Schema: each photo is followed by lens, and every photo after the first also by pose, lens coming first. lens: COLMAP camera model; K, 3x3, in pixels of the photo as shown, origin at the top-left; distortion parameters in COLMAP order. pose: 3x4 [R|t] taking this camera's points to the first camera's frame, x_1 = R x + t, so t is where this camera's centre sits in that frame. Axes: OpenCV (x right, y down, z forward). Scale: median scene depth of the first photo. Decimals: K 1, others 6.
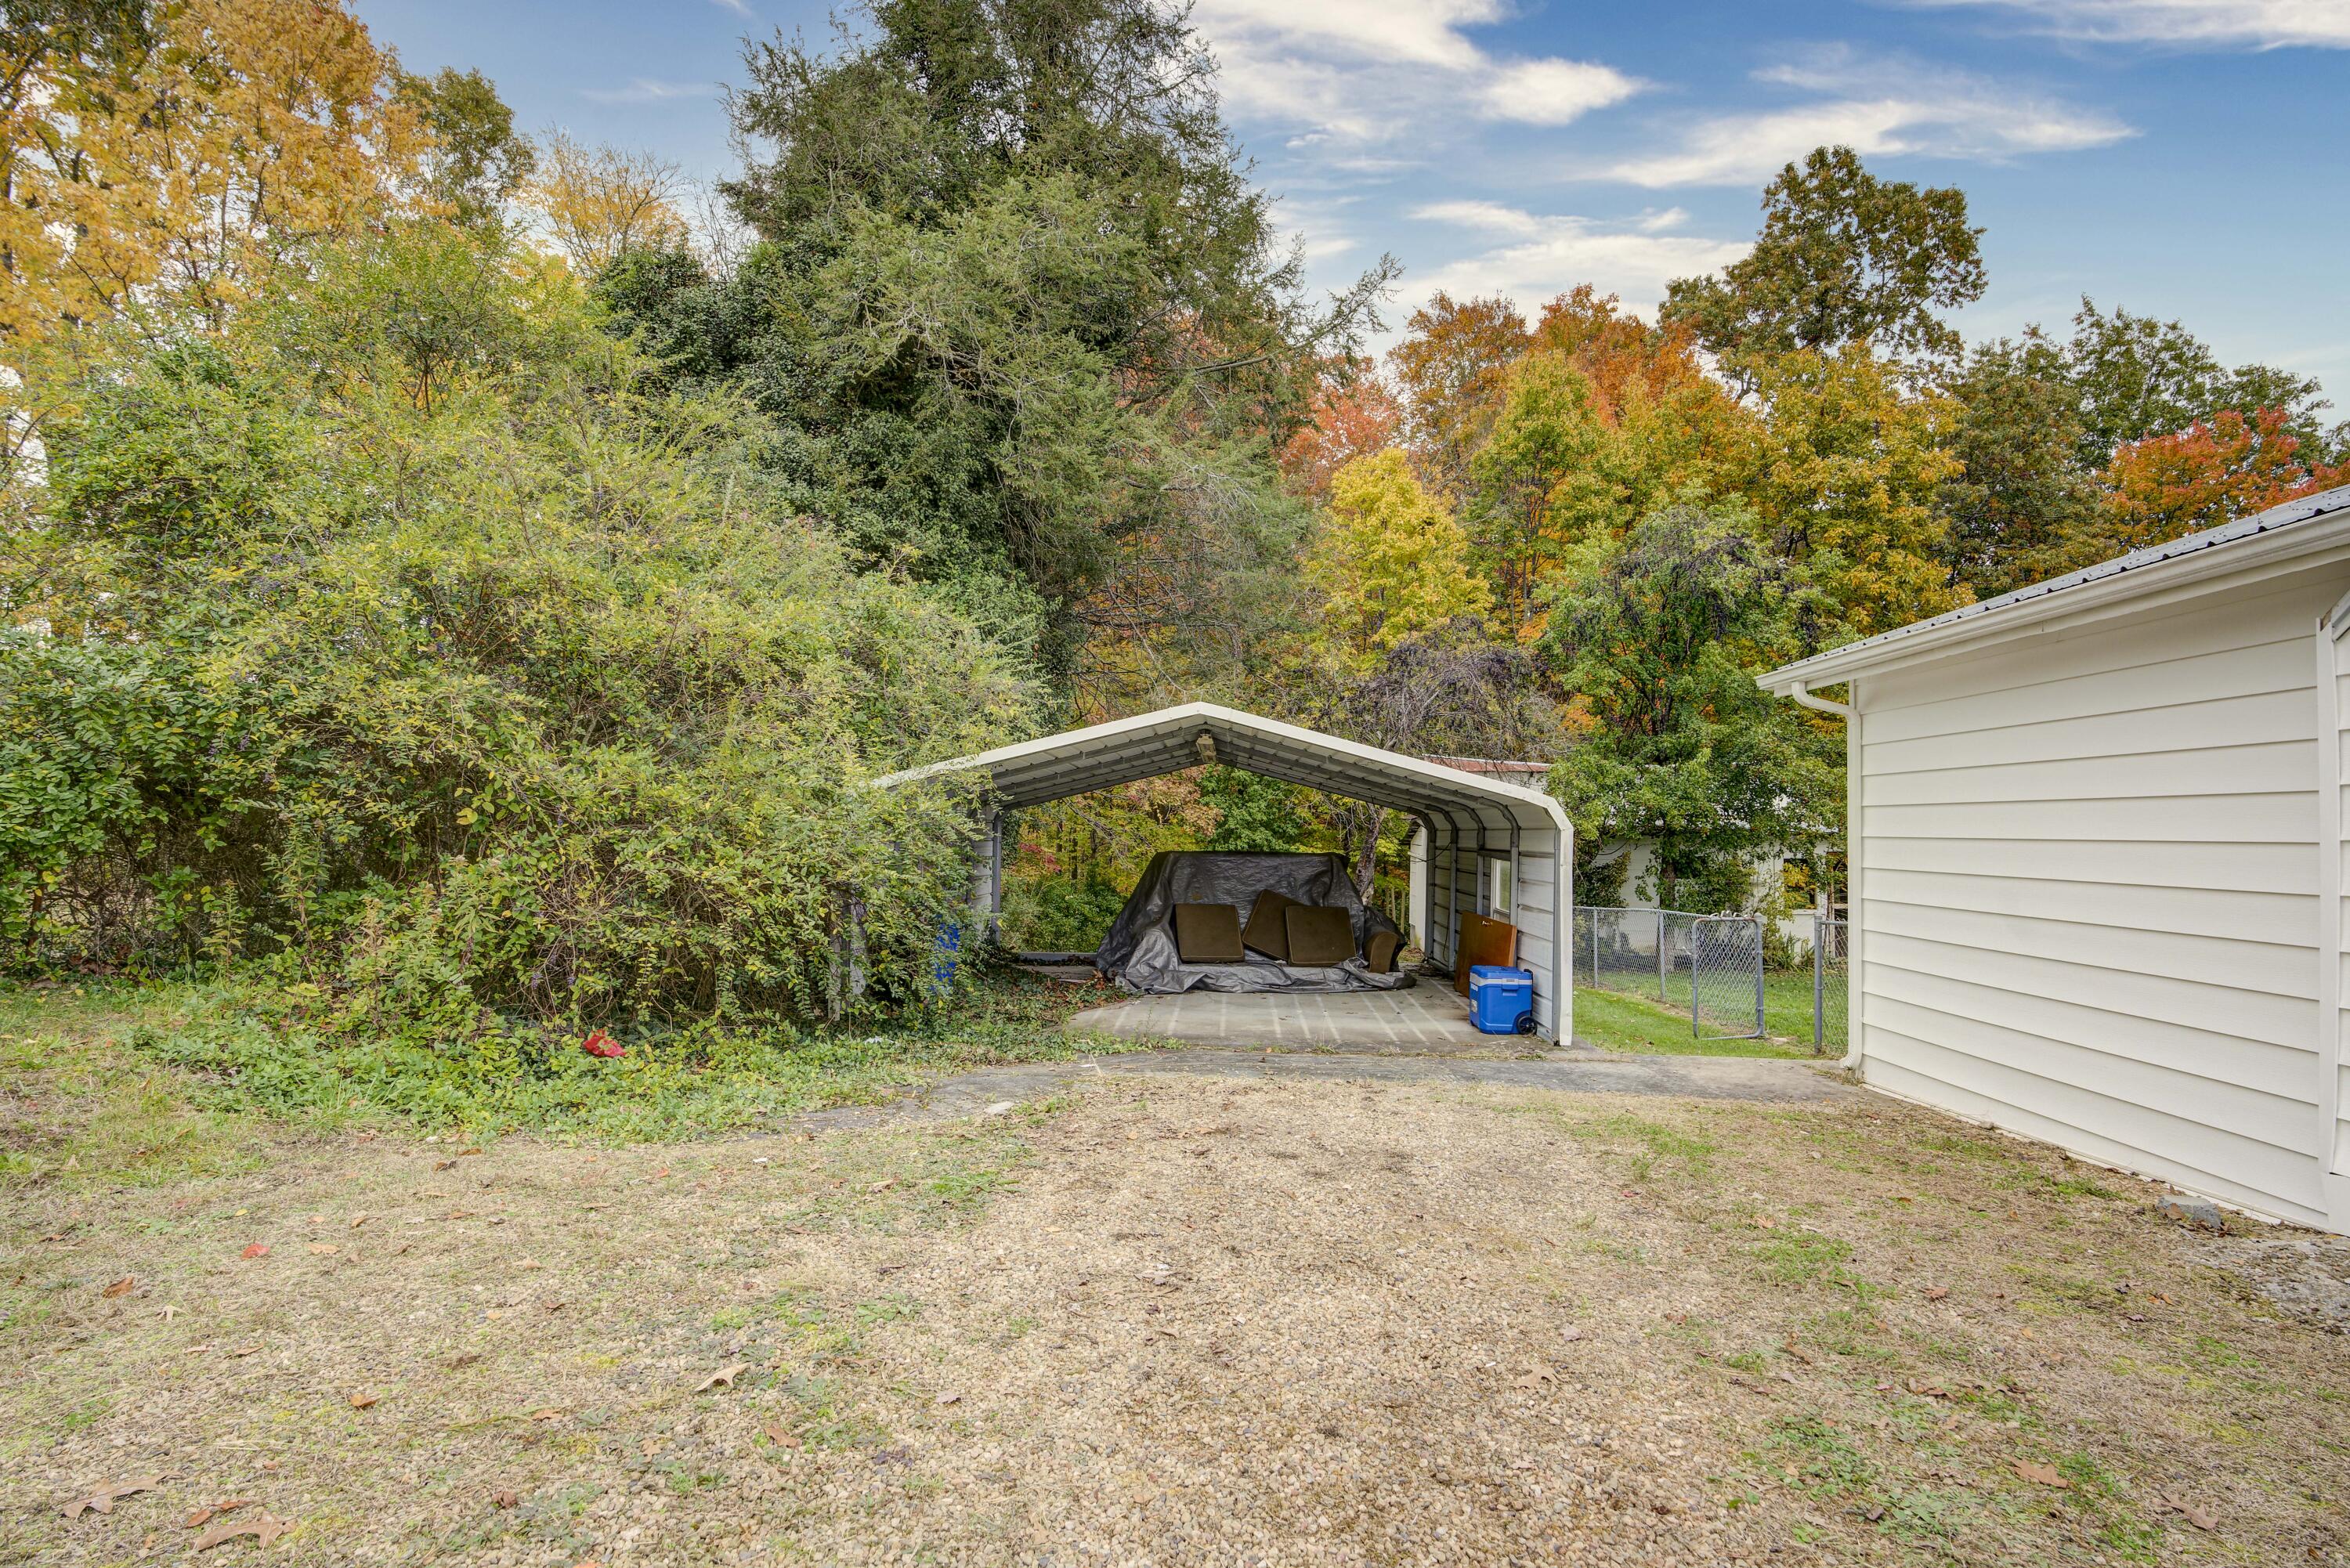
lens RADIAL K [[1161.5, 0, 1170.2], [0, 1161.5, 786.3], [0, 0, 1]] dist [-0.002874, 0.000346]
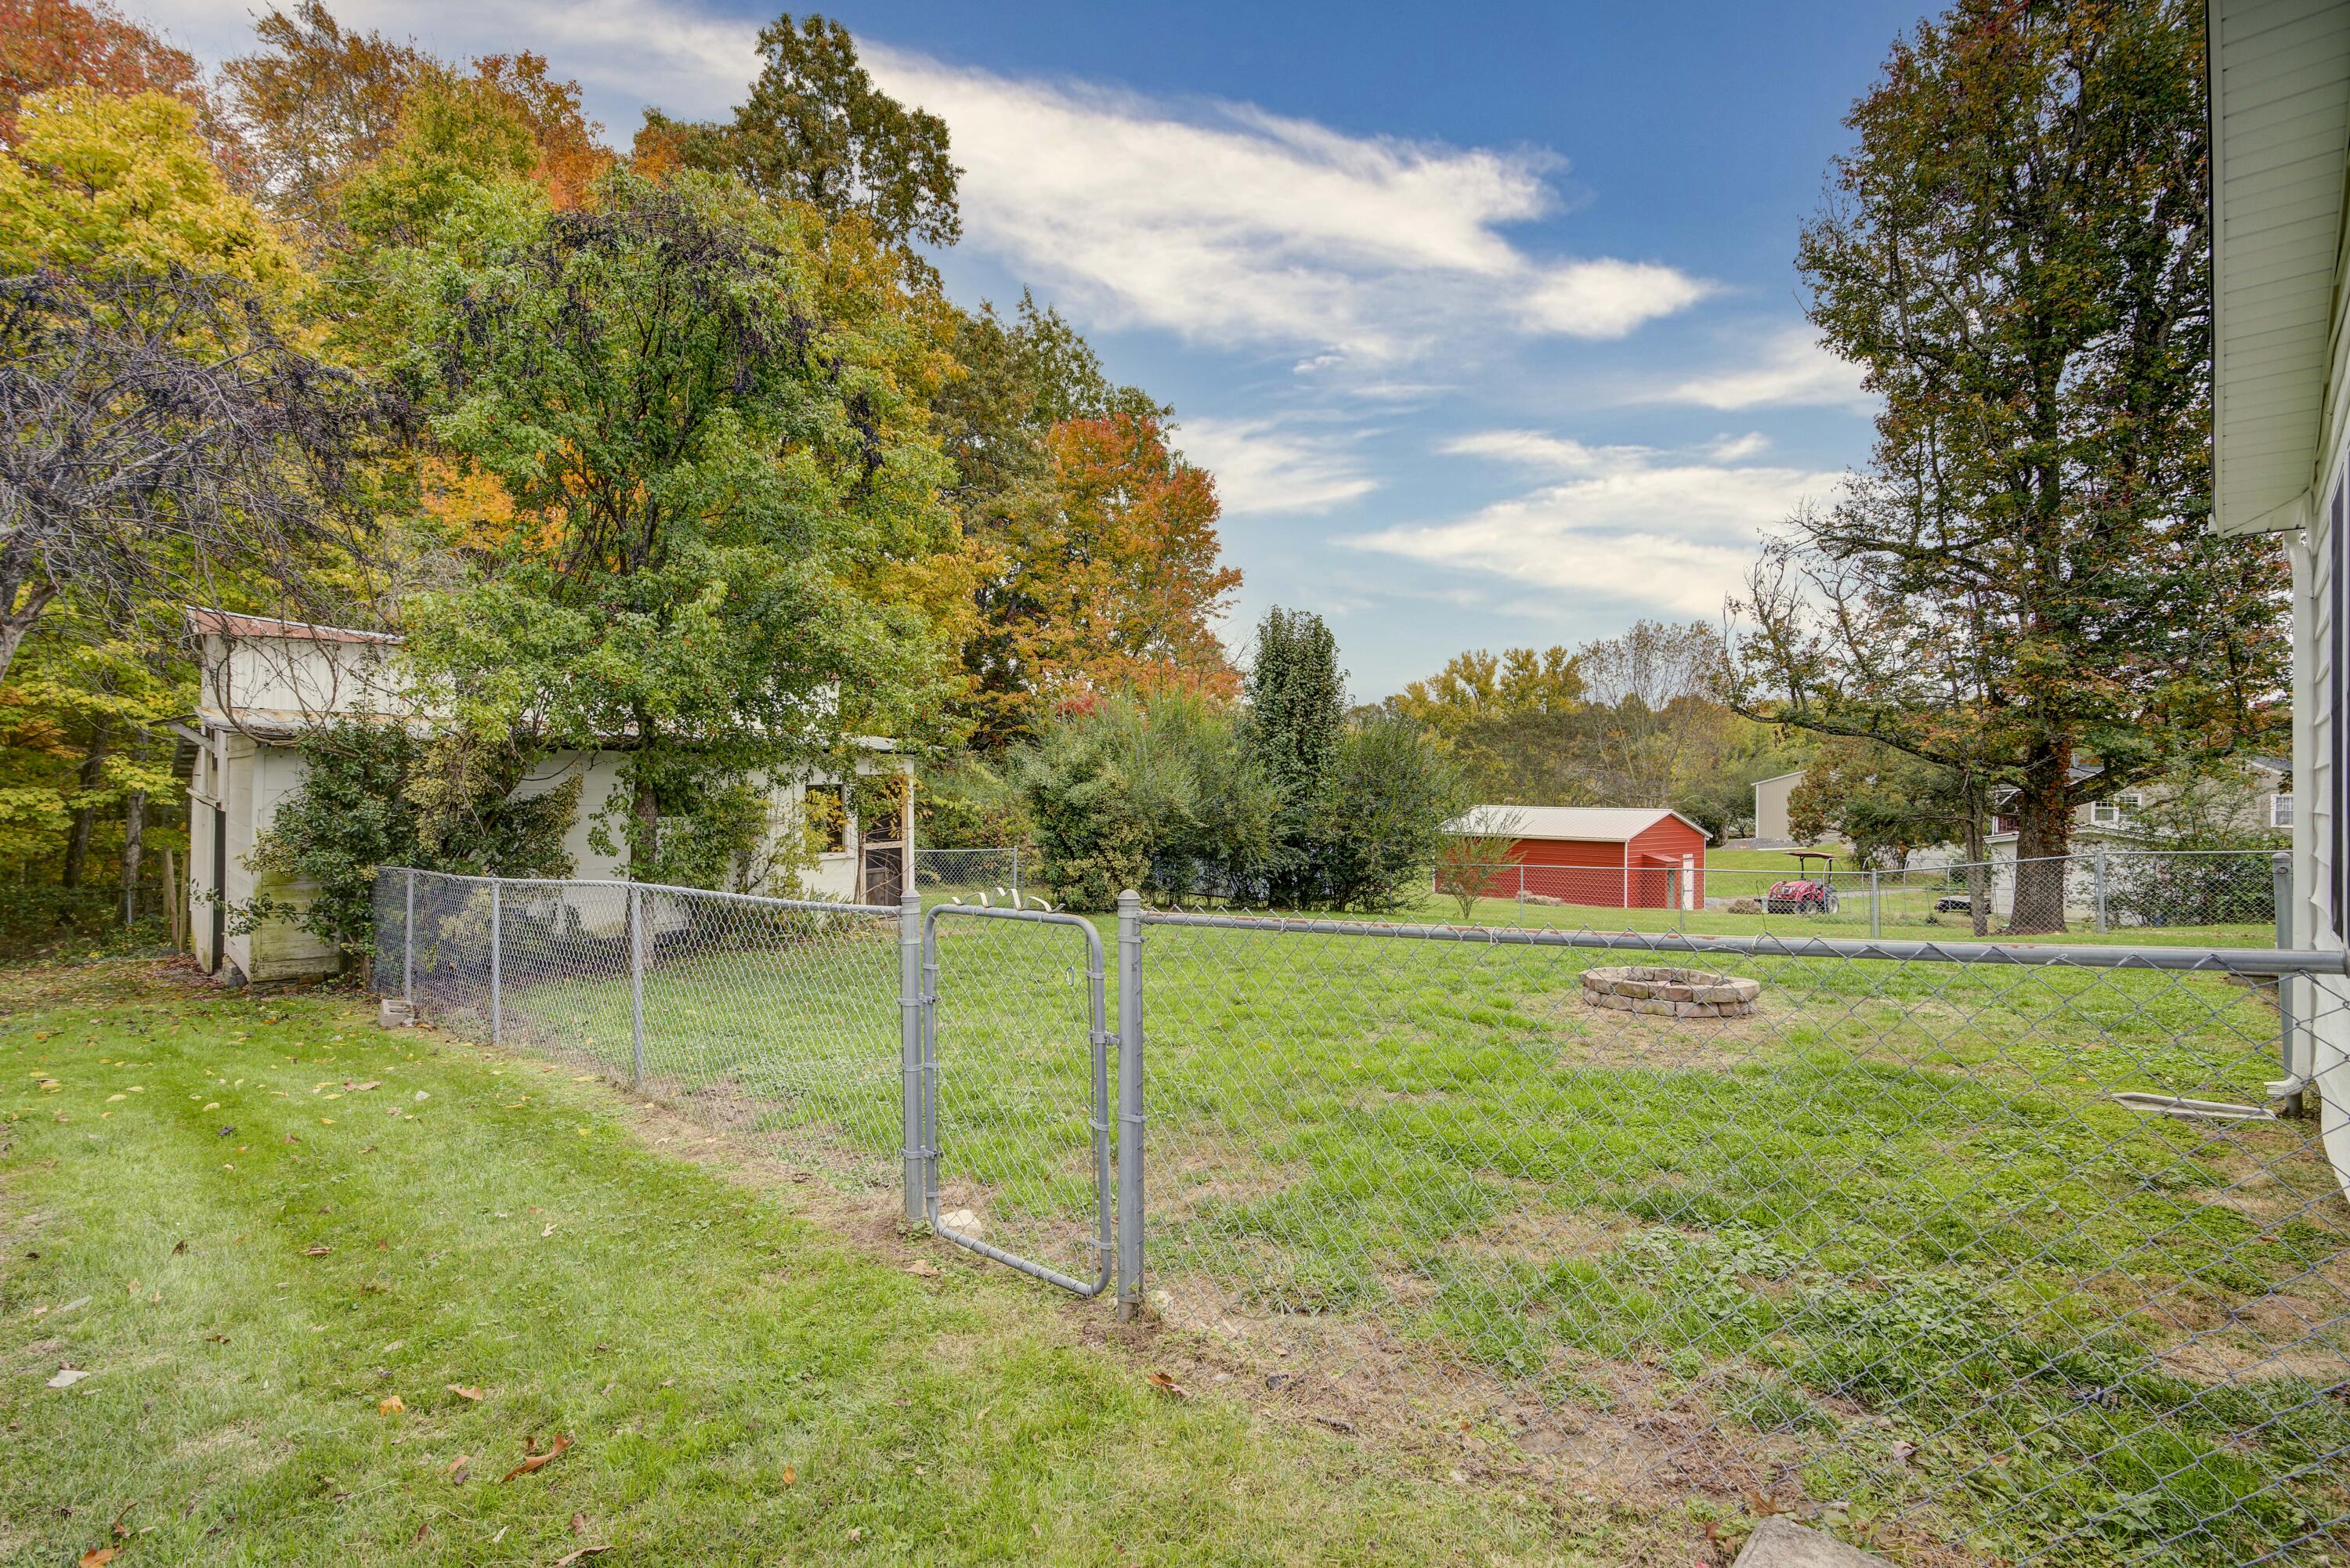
lens RADIAL K [[1093.6, 0, 1170.5], [0, 1093.6, 784.4], [0, 0, 1]] dist [-0.001385, 0.000981]
pose [[0.653009, -0.009173, 0.757294, 0.157957], [-0.025193, 0.999110, 0.033827, 0.032981], [-0.756931, -0.041168, 0.652197, 0.378136]]
